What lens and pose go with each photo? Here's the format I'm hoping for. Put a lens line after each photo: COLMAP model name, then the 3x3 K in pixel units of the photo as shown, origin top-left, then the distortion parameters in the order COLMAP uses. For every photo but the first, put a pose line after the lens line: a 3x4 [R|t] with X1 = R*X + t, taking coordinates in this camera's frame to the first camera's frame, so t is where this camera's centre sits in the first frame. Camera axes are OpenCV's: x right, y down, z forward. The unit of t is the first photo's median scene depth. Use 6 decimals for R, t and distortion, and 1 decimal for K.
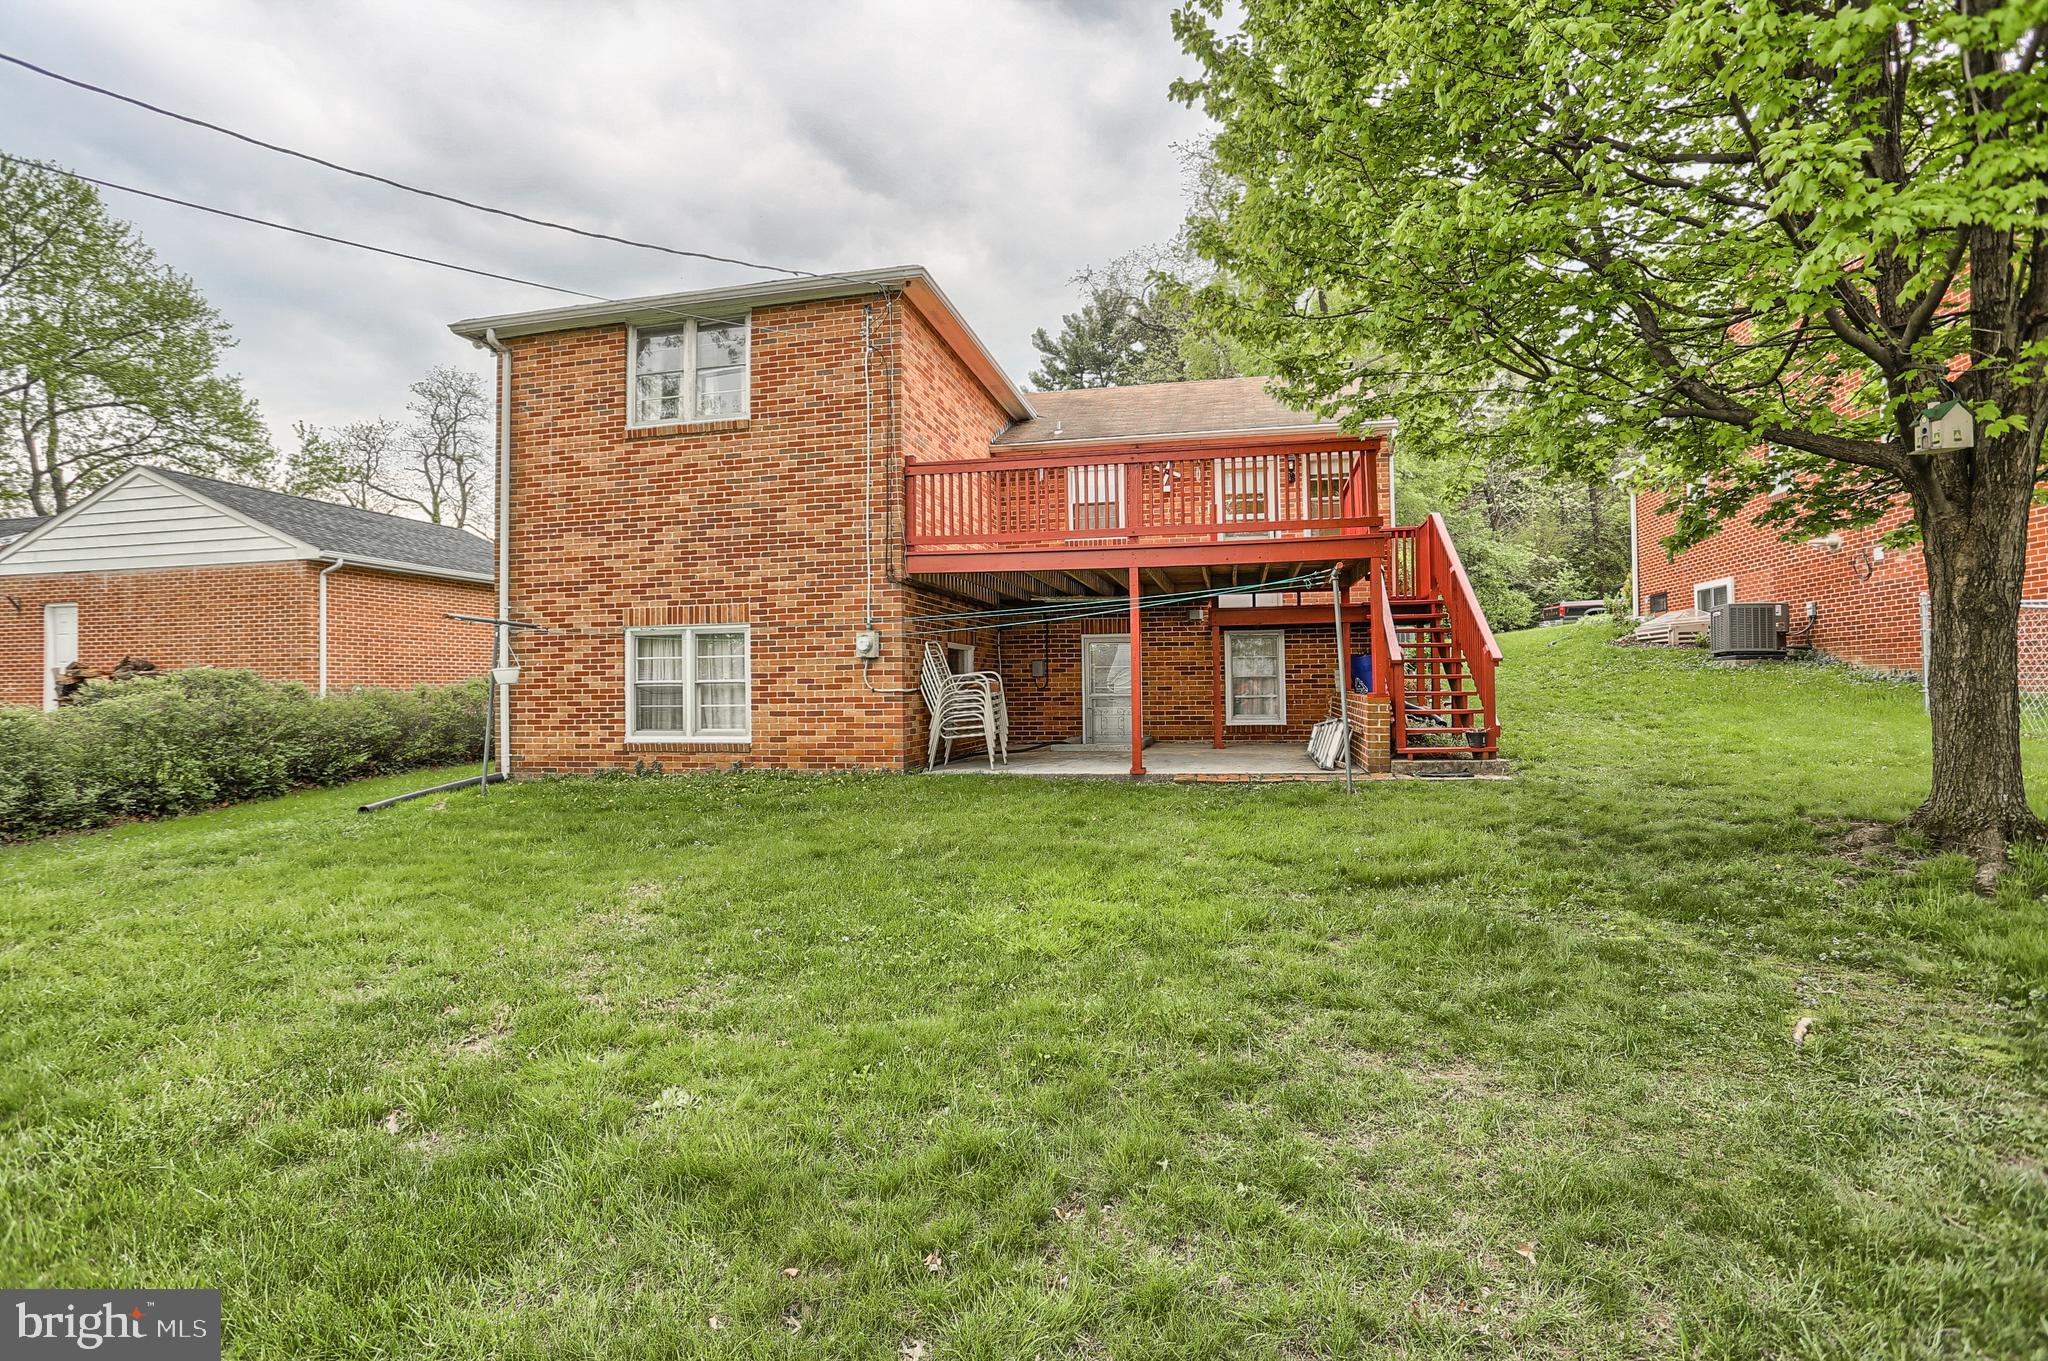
lens RADIAL K [[1013.2, 0, 1003.6], [0, 1013.2, 672.0], [0, 0, 1]] dist [-0.076835, 0.032807]
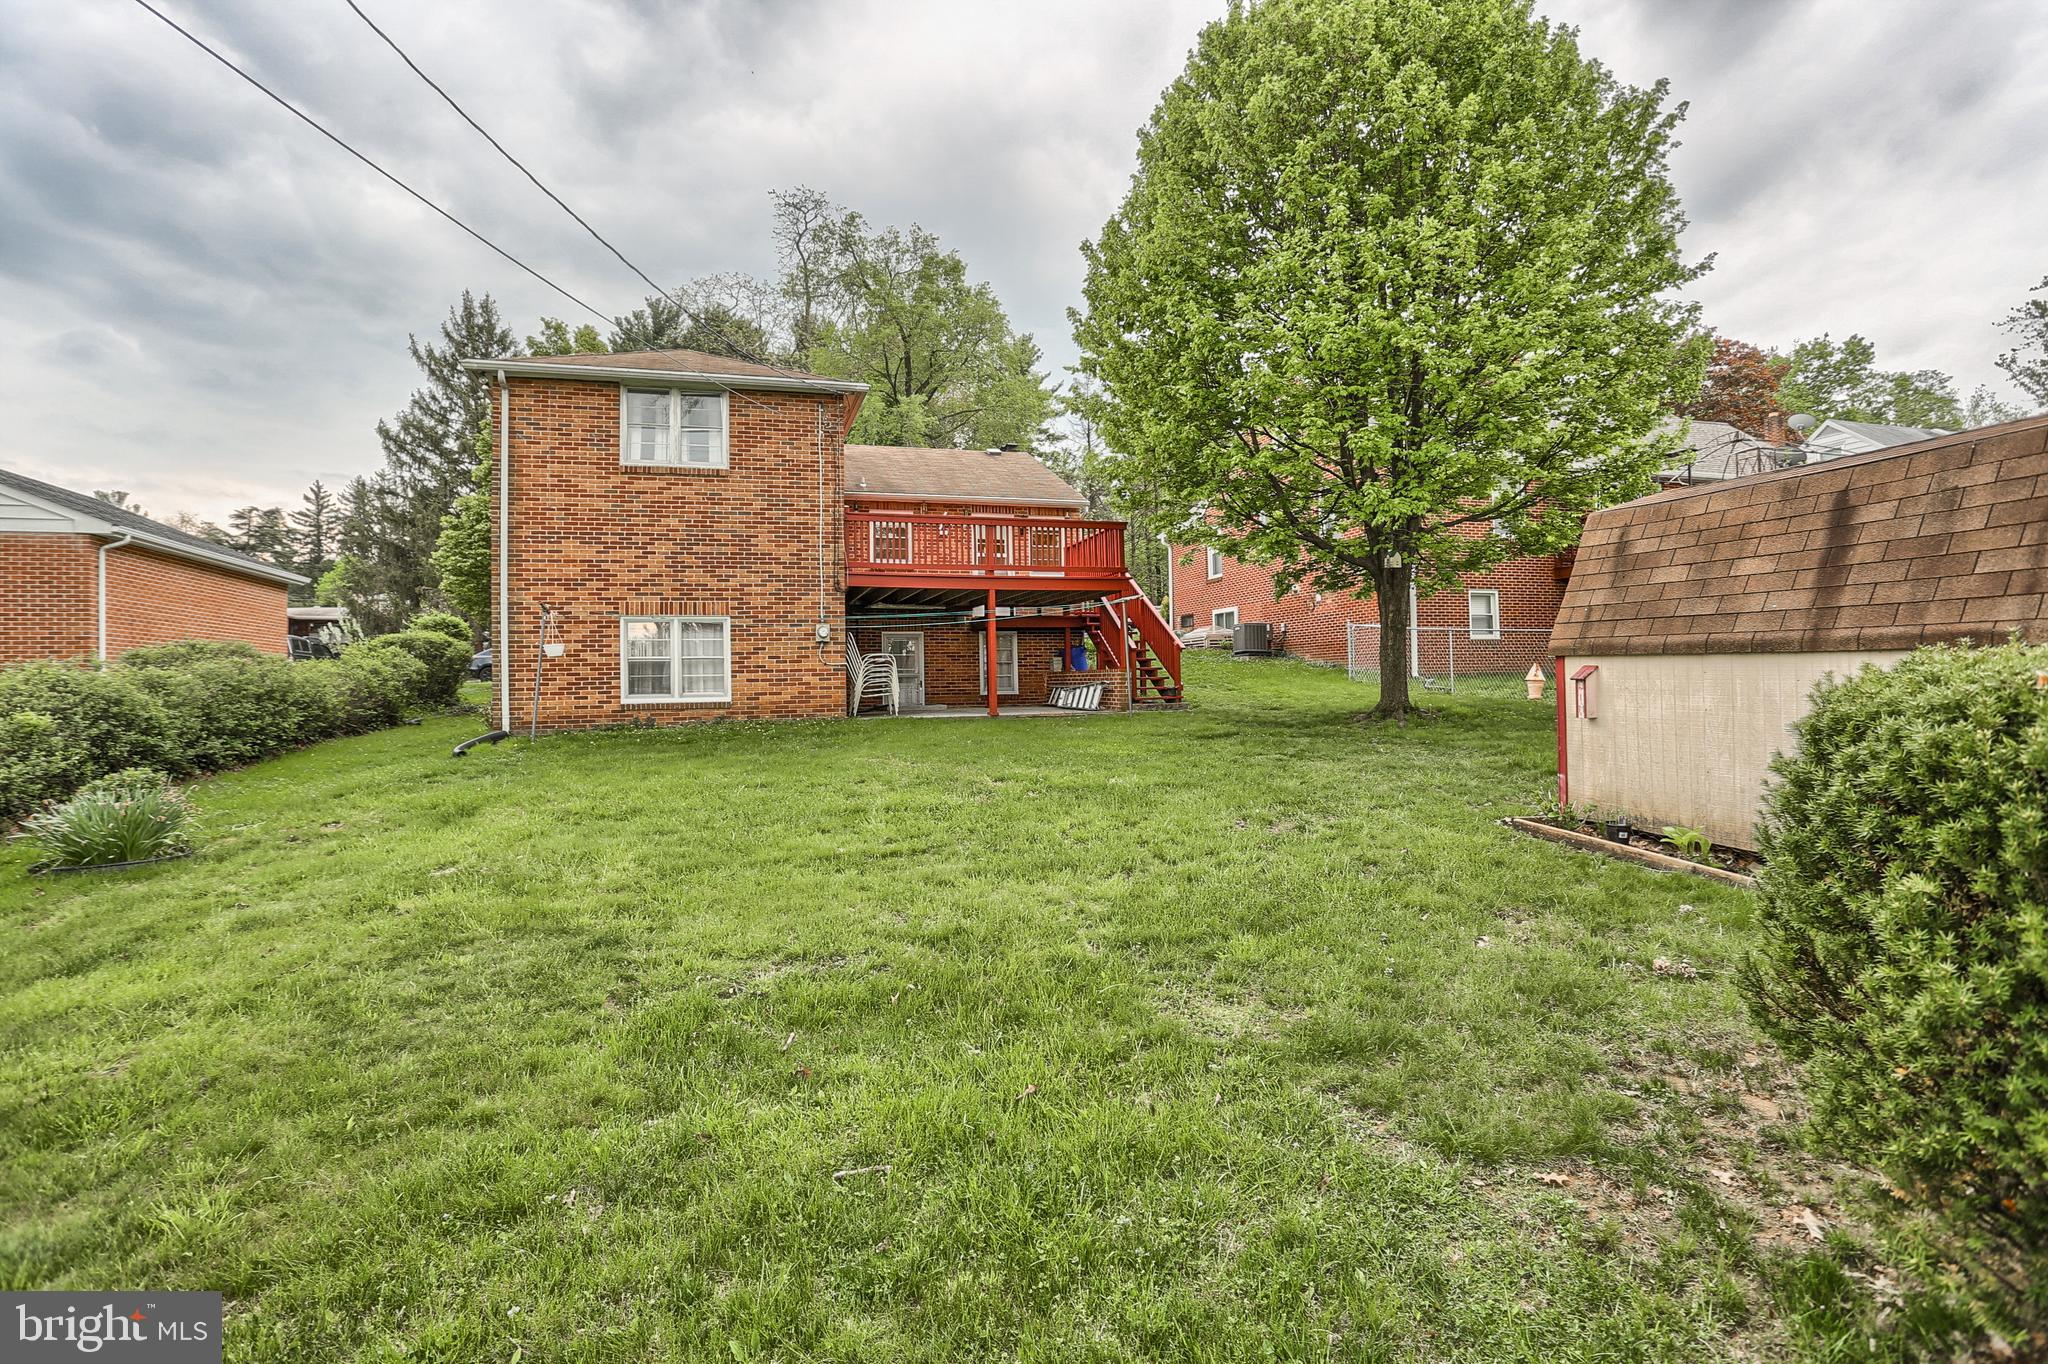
lens RADIAL K [[1036.2, 0, 1015.1], [0, 1036.2, 682.0], [0, 0, 1]] dist [-0.079369, 0.039470]
pose [[0.866390, 0.001927, 0.499364, -0.608811], [-0.001382, 0.999998, -0.001461, 0.043983], [-0.499366, 0.000576, 0.866391, -0.424664]]
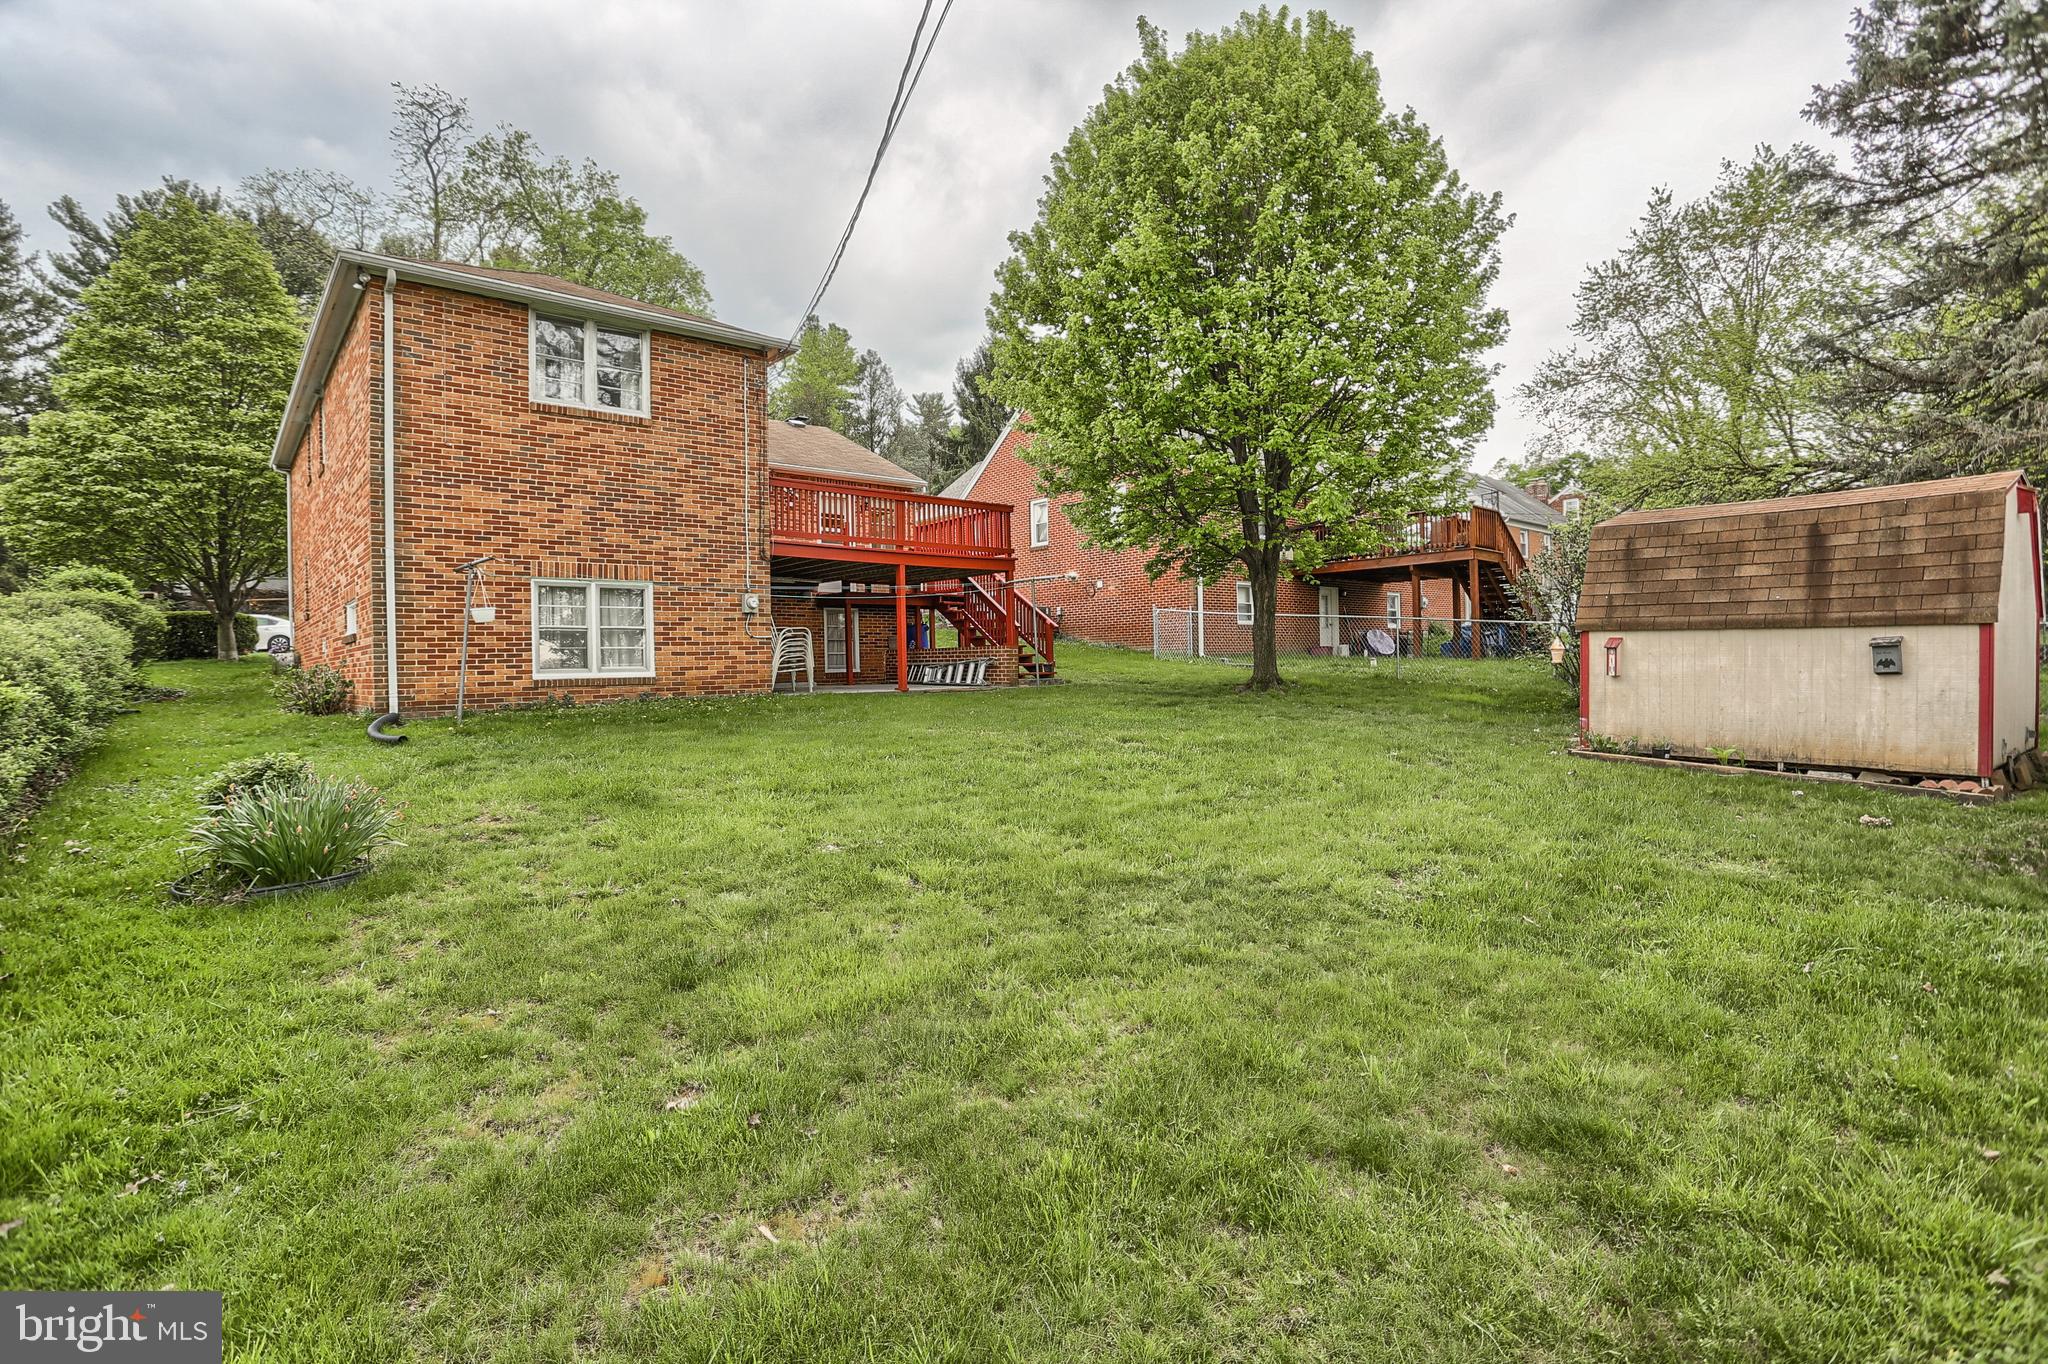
lens RADIAL K [[1038.3, 0, 1042.2], [0, 1038.3, 681.3], [0, 0, 1]] dist [-0.077803, 0.042449]
pose [[0.568447, -0.007911, 0.822682, -1.011290], [0.000309, 0.999956, 0.009402, 0.062545], [-0.822720, -0.005090, 0.568424, -0.126580]]
